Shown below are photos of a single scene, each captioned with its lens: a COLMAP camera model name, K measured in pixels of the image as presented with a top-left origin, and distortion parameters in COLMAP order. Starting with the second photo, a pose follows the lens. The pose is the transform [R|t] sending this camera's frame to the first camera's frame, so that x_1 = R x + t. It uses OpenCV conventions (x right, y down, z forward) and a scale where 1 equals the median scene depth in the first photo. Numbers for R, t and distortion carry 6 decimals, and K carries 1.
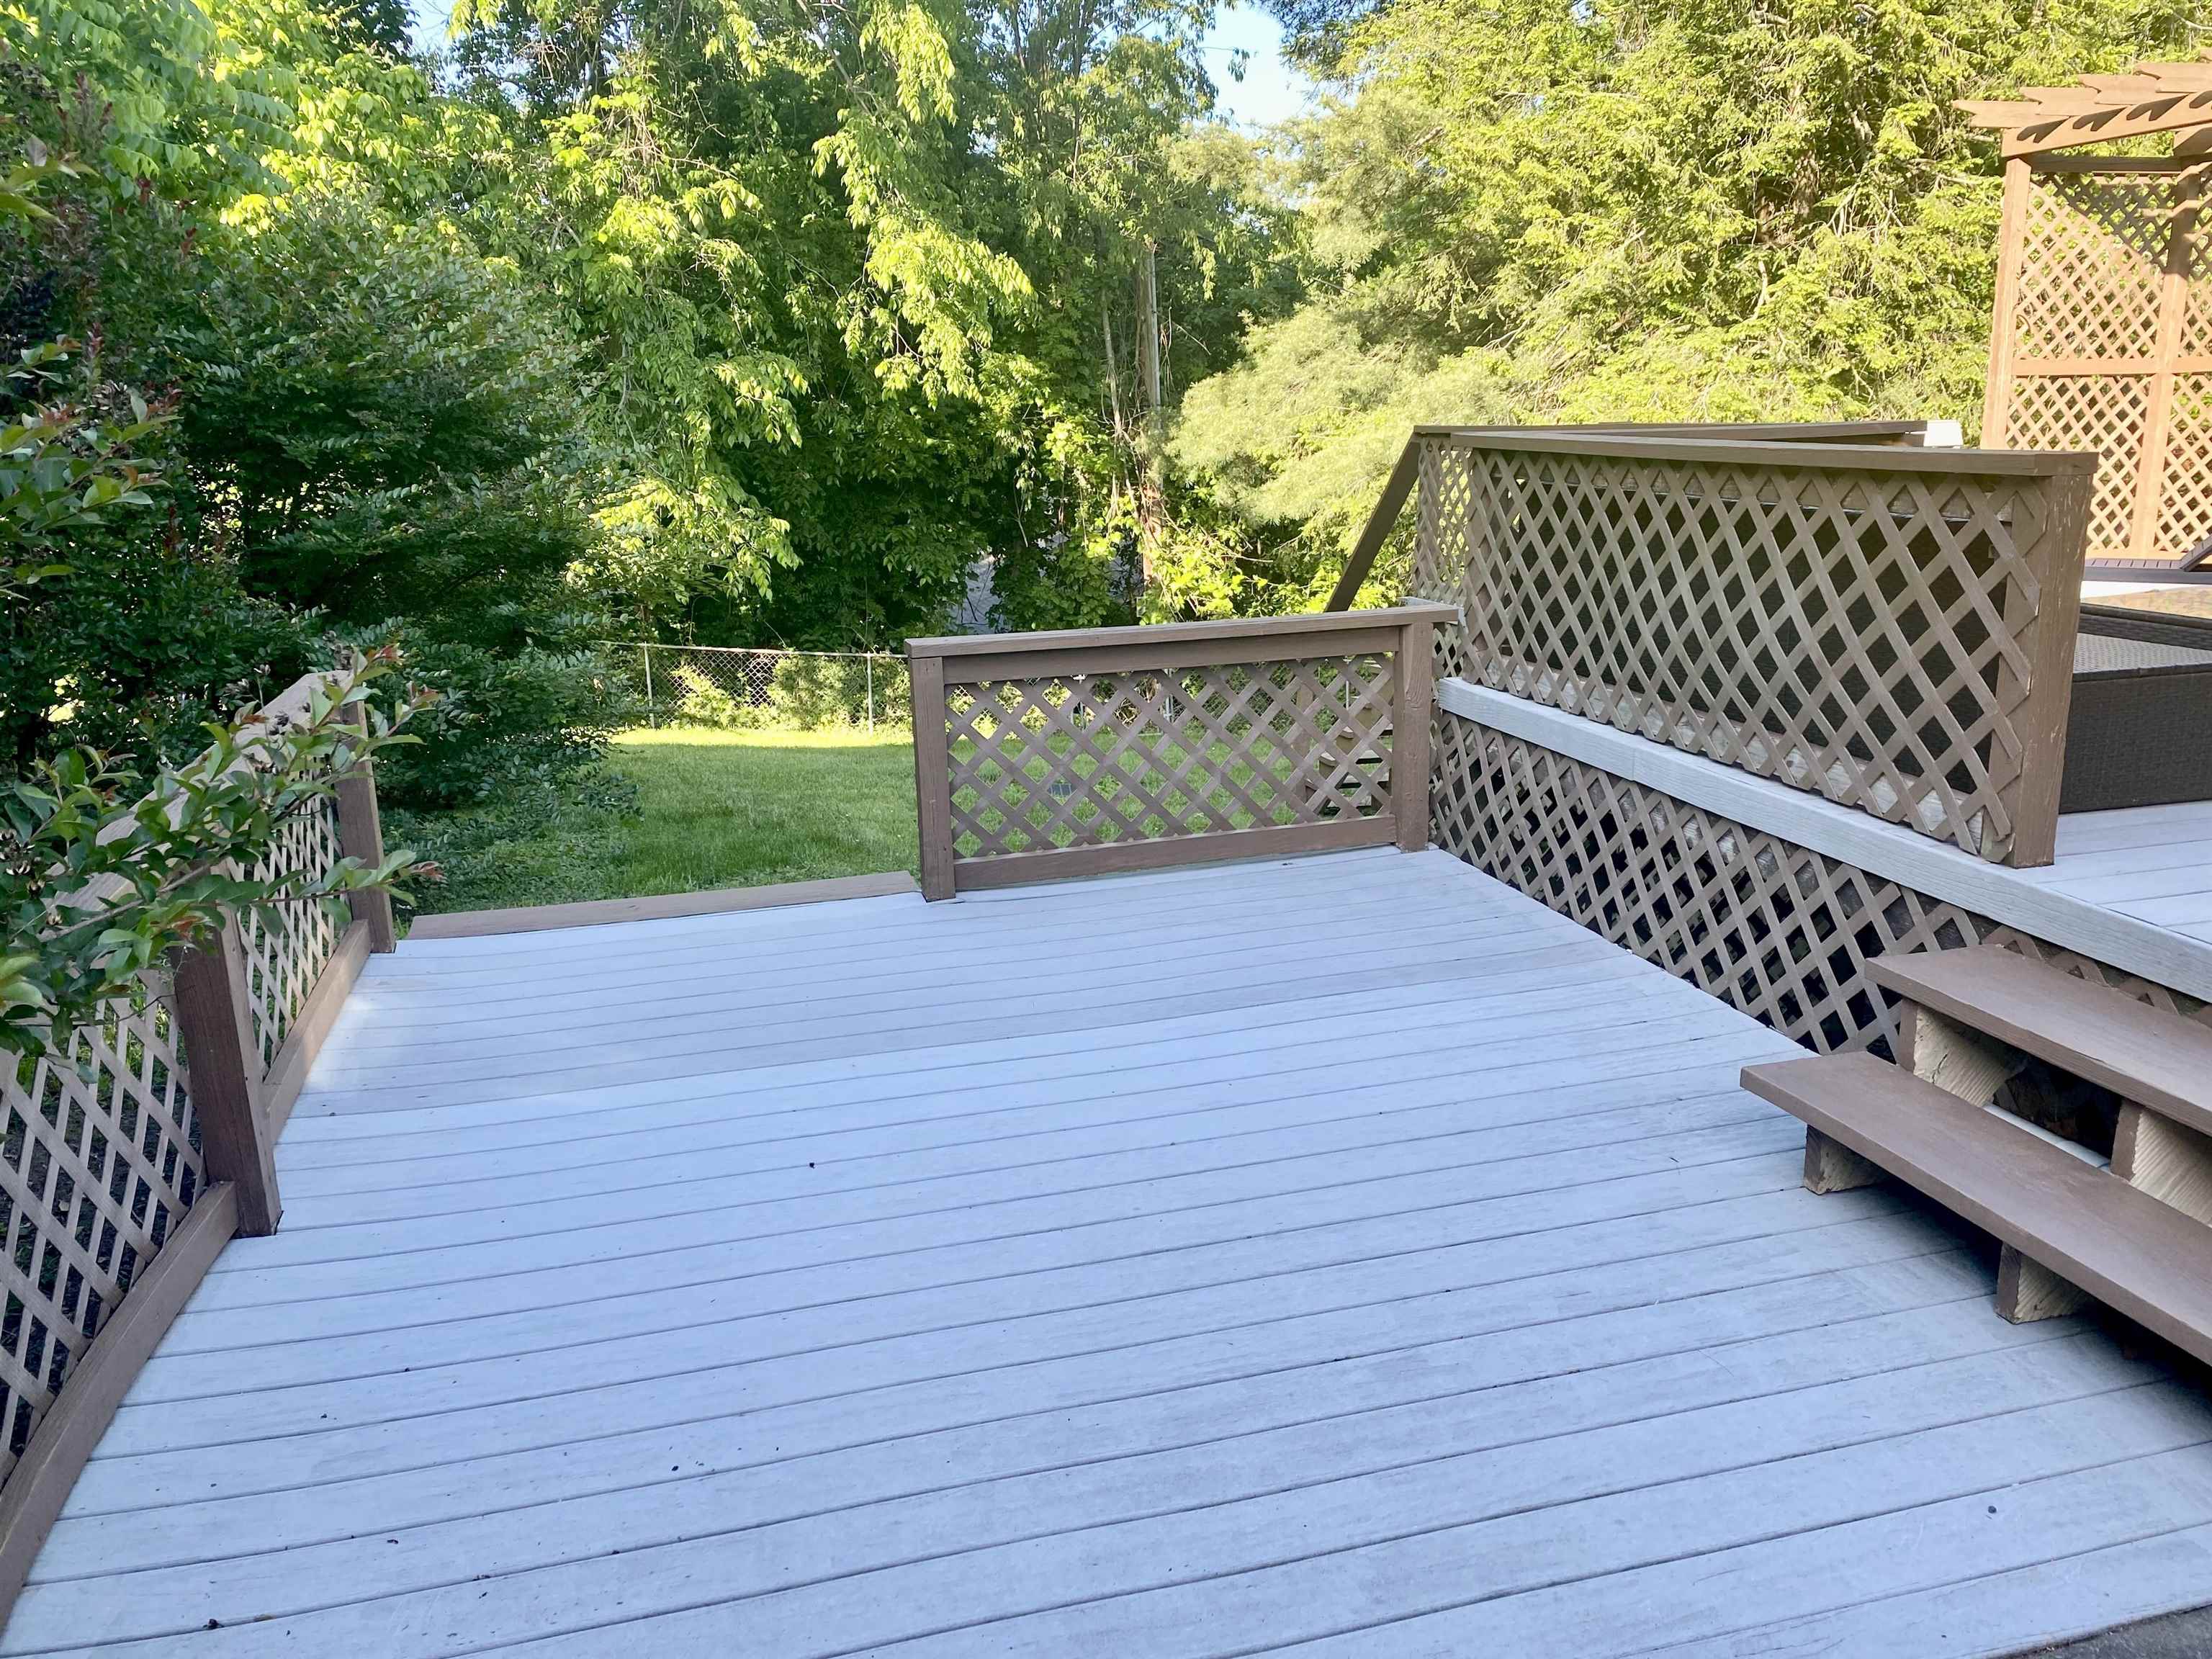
lens RADIAL K [[1698.3, 0, 1106.0], [0, 1698.3, 829.5], [0, 0, 1]] dist [0.004365, -0.010410]
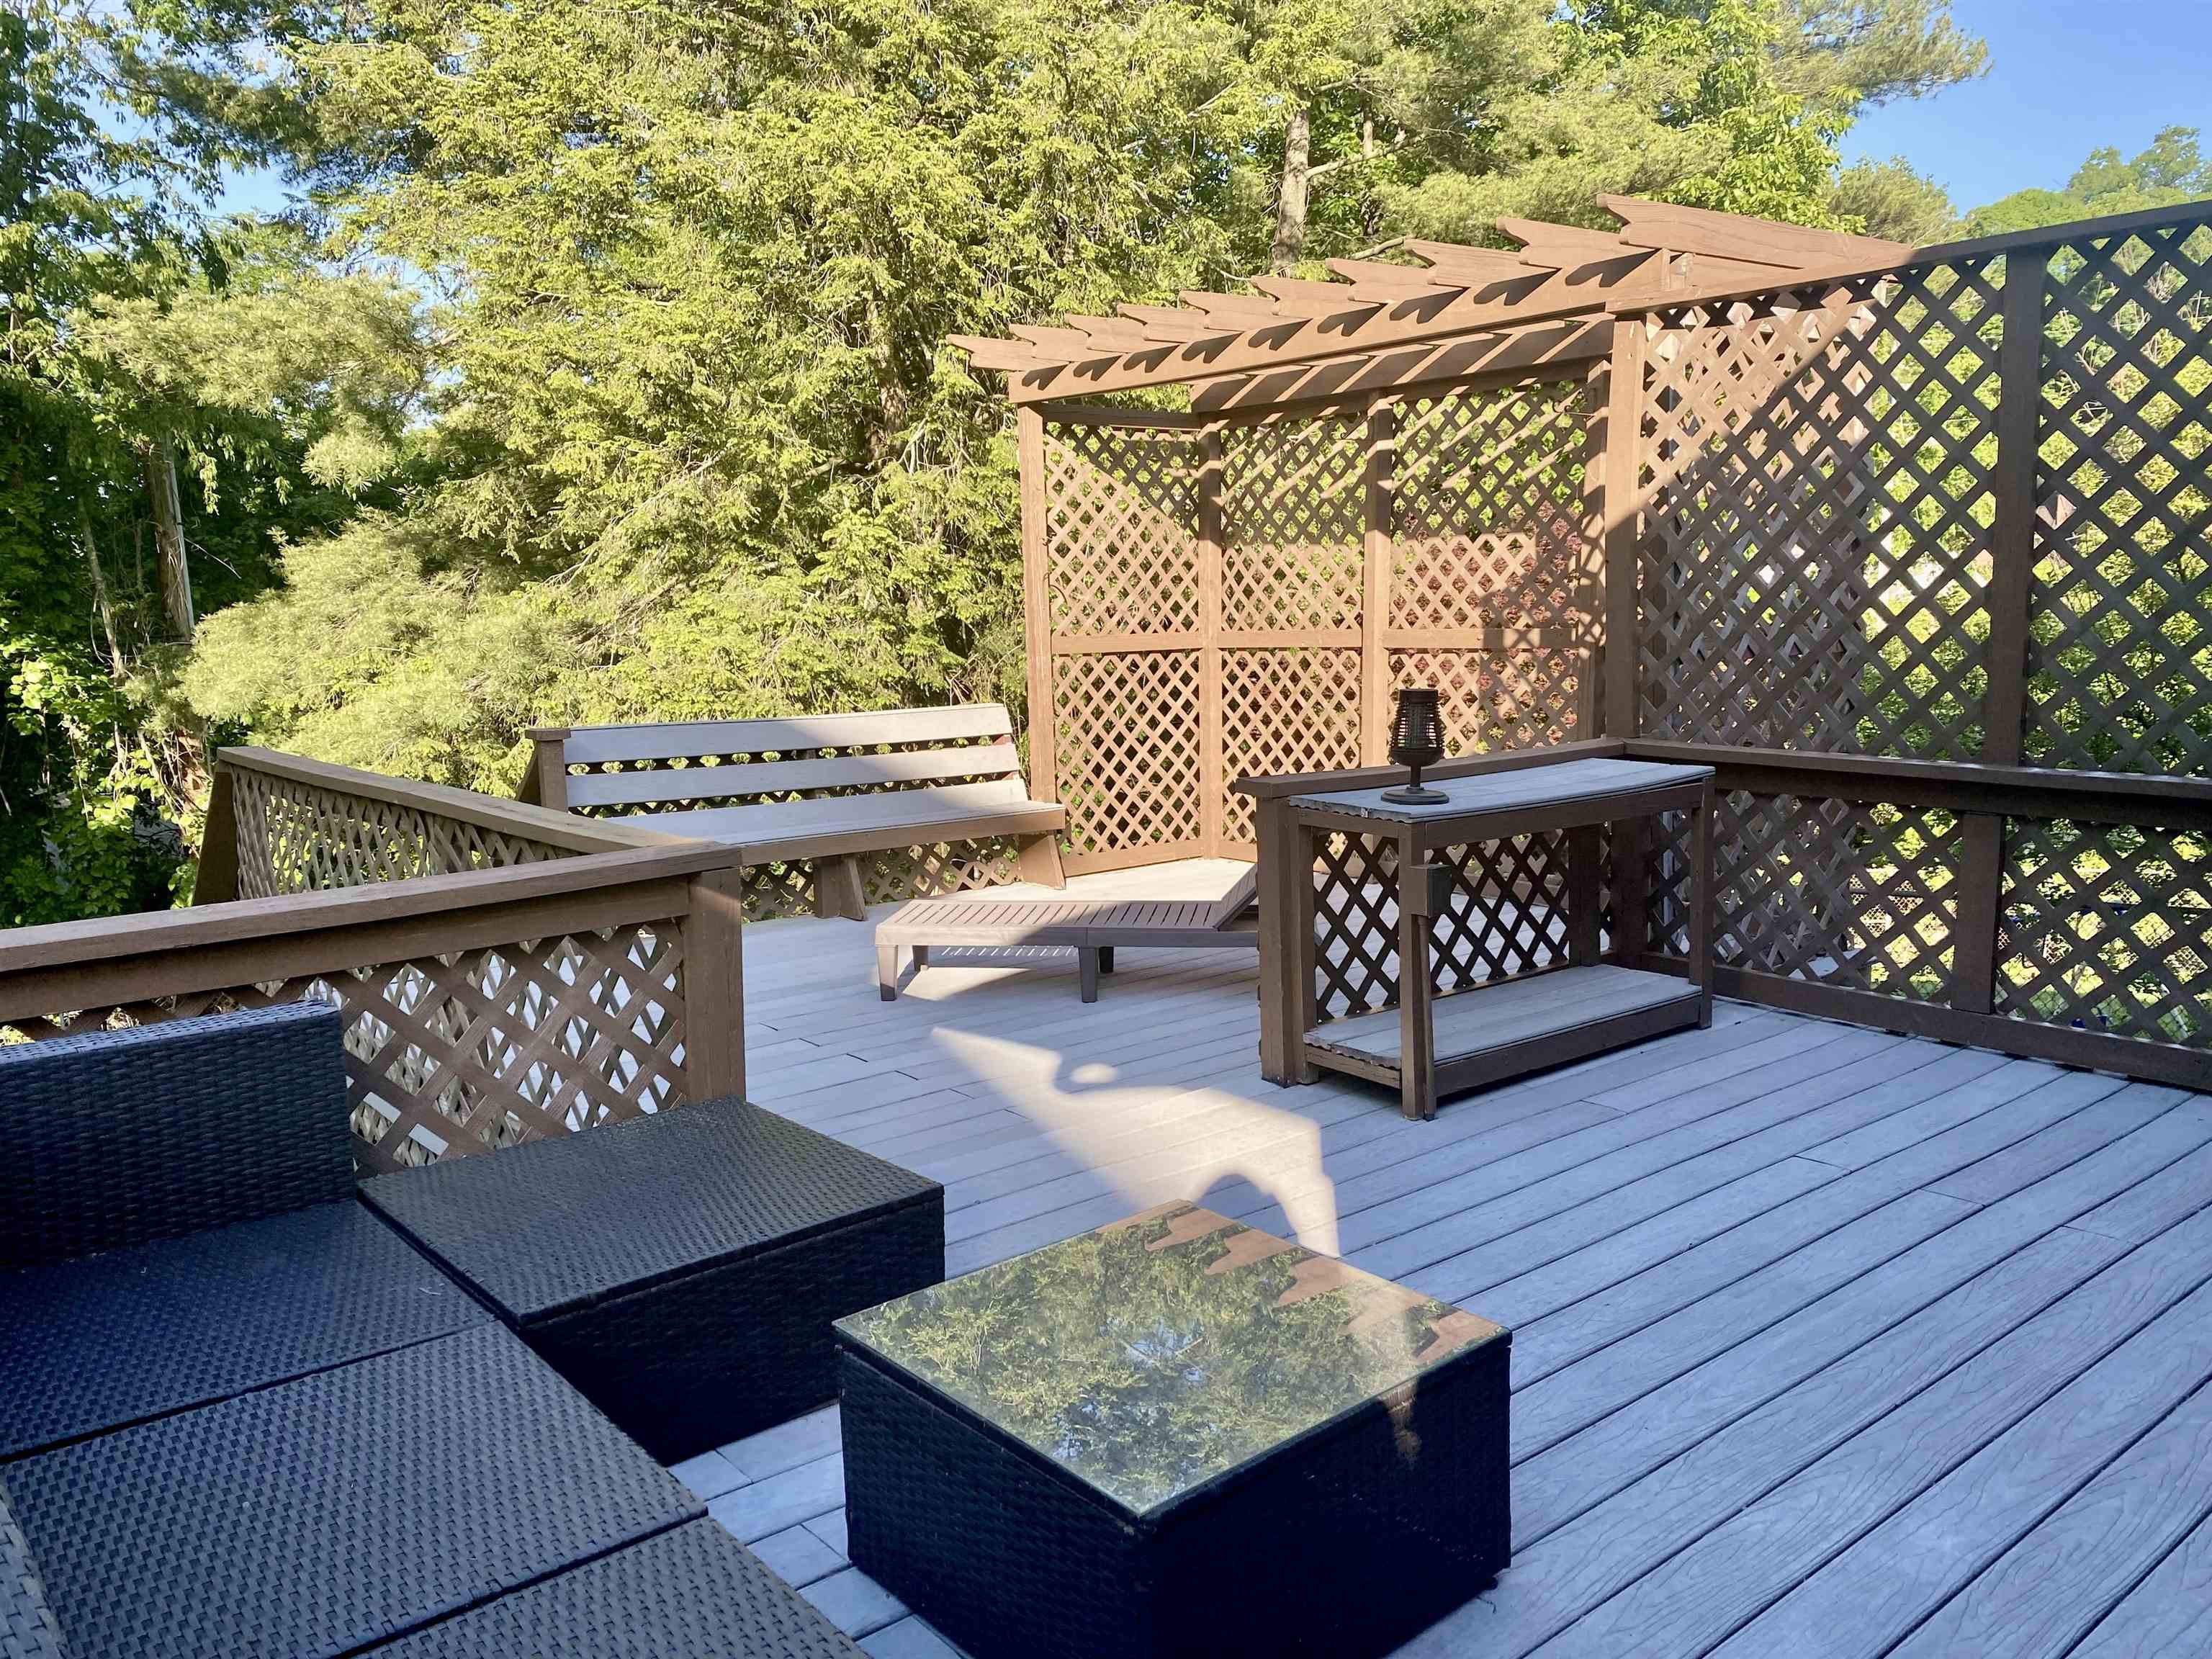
lens RADIAL K [[1680.4, 0, 1106.0], [0, 1680.4, 829.5], [0, 0, 1]] dist [0.003962, -0.005659]
pose [[0.912751, -0.049821, 0.405468, 0.139616], [0.092480, 0.991968, -0.086295, -0.068379], [-0.397912, 0.116264, 0.910027, 0.153134]]
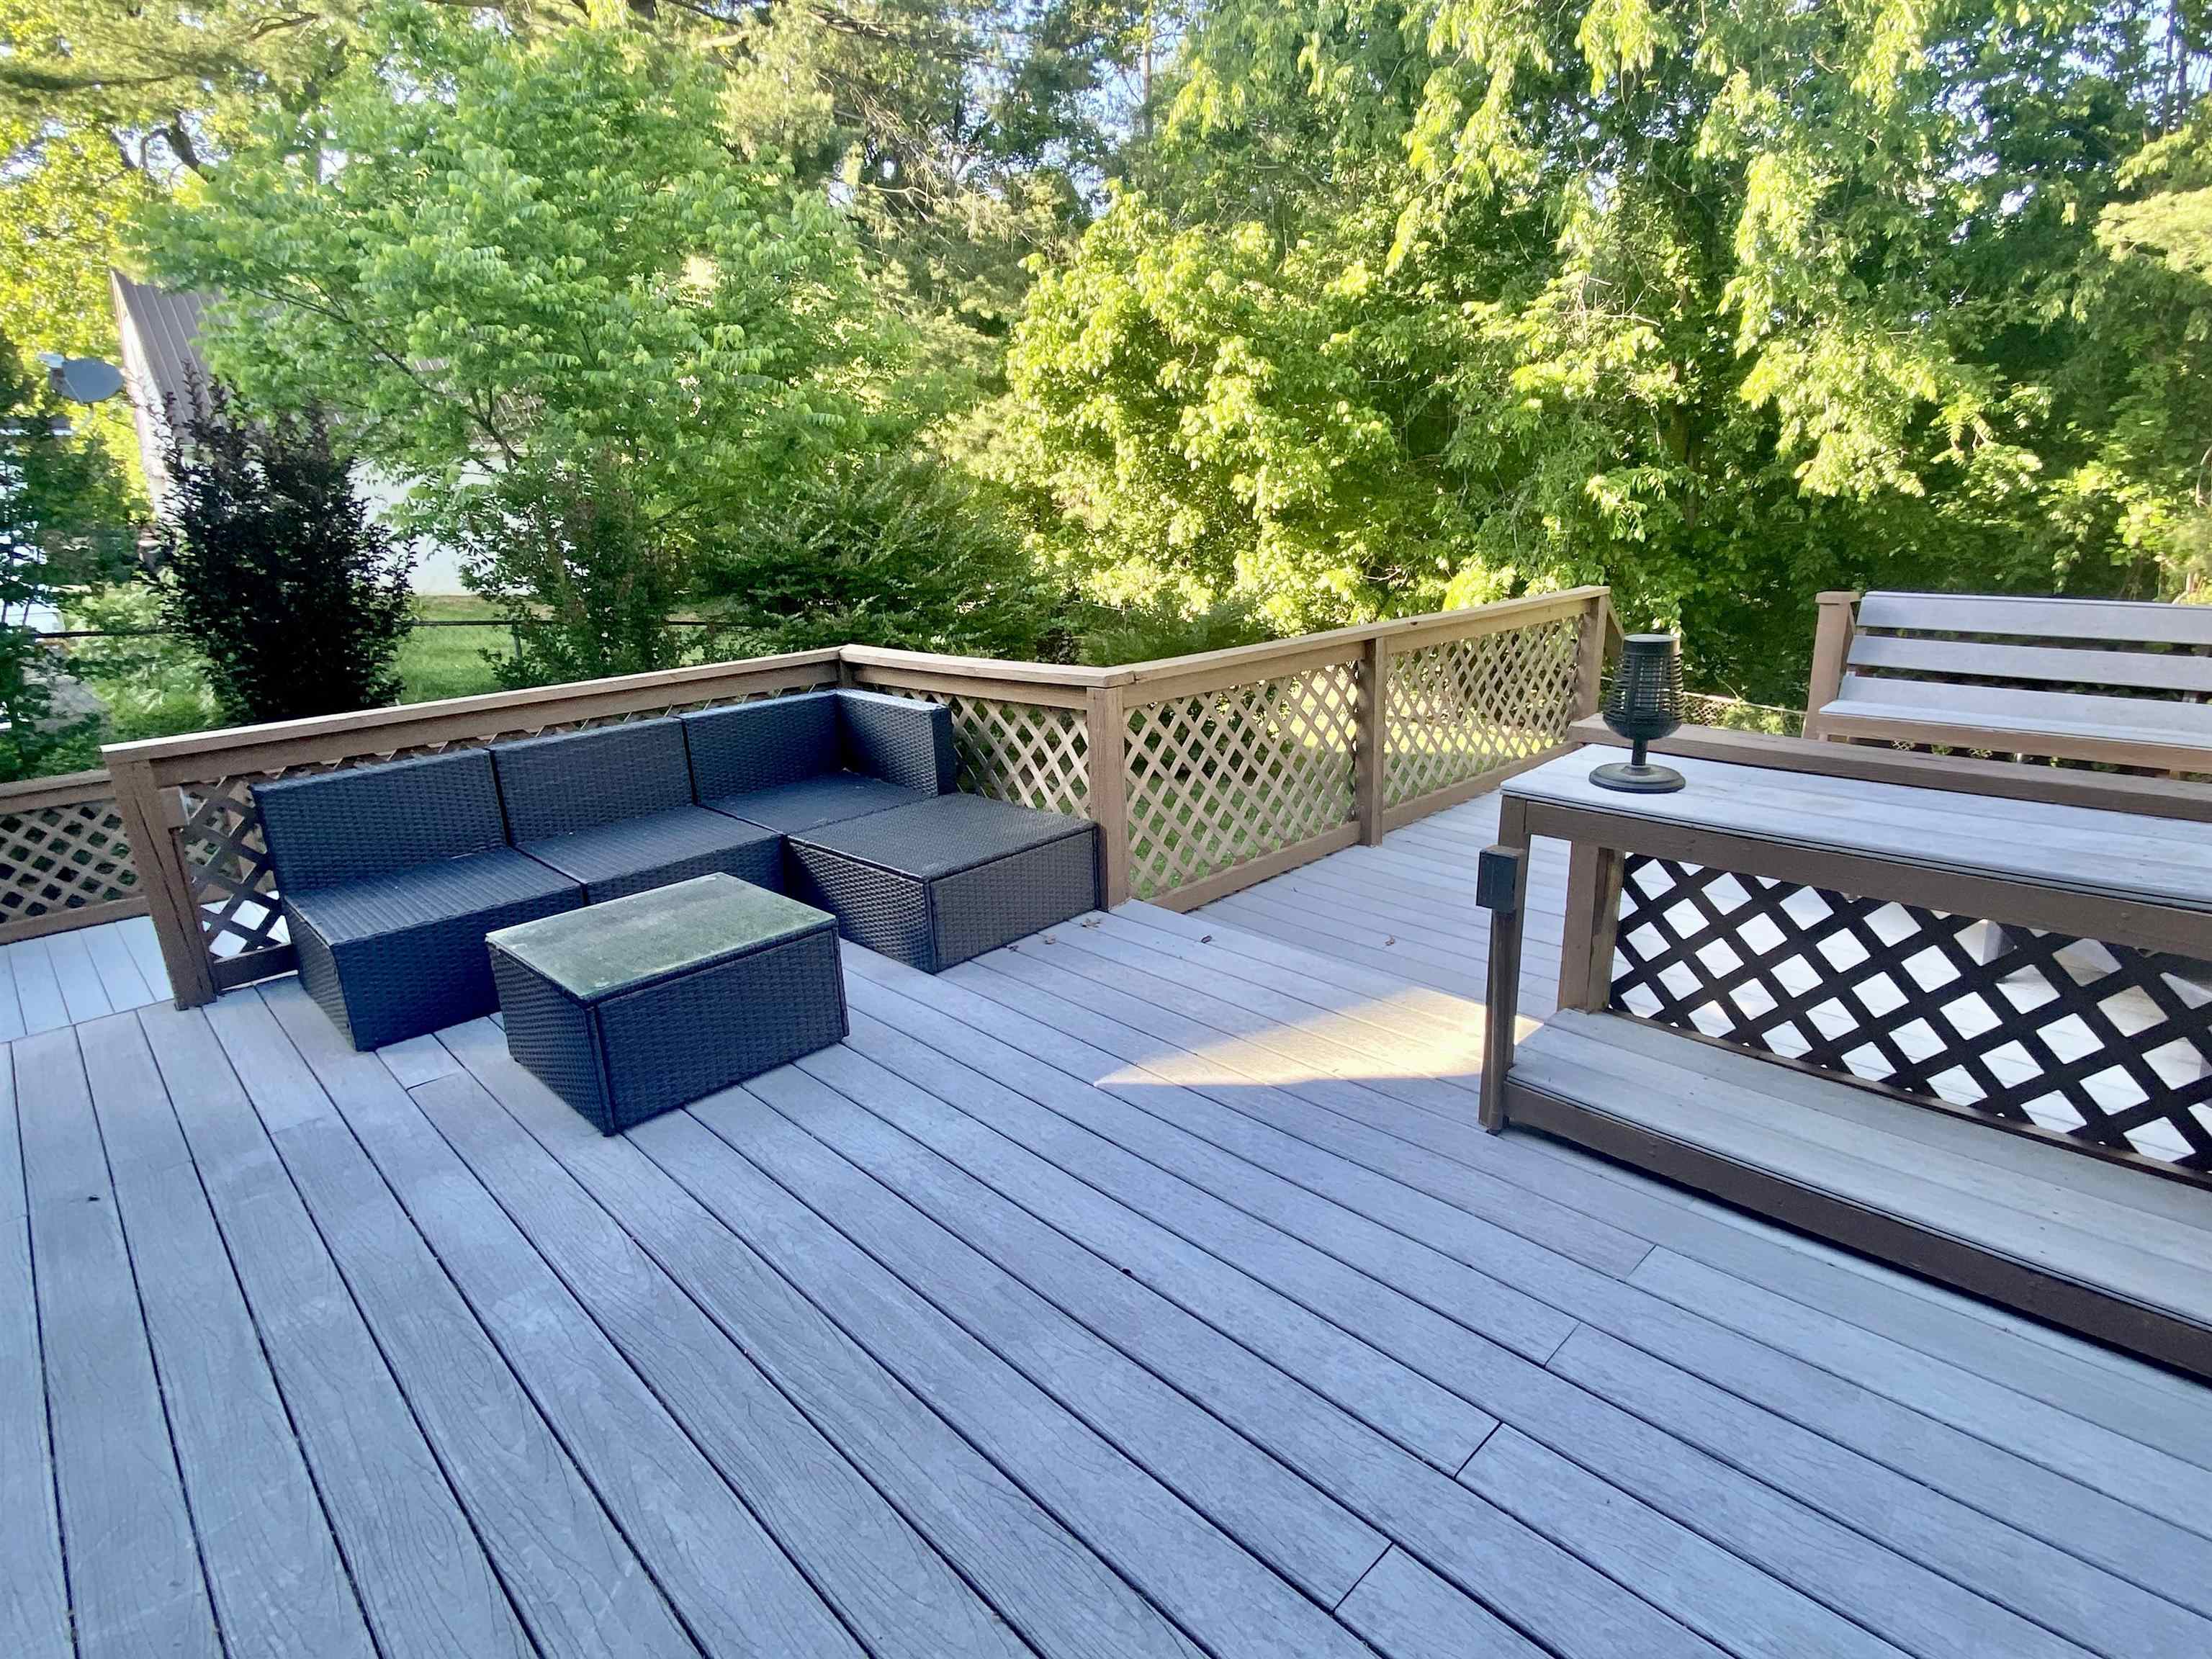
lens RADIAL K [[1115.7, 0, 1106.0], [0, 1115.7, 829.5], [0, 0, 1]] dist [-0.000673, -0.000219]
pose [[0.486269, 0.245787, -0.838529, 0.350635], [-0.176192, 0.967494, 0.181414, -0.095455], [0.855861, 0.059526, 0.513768, 0.238534]]
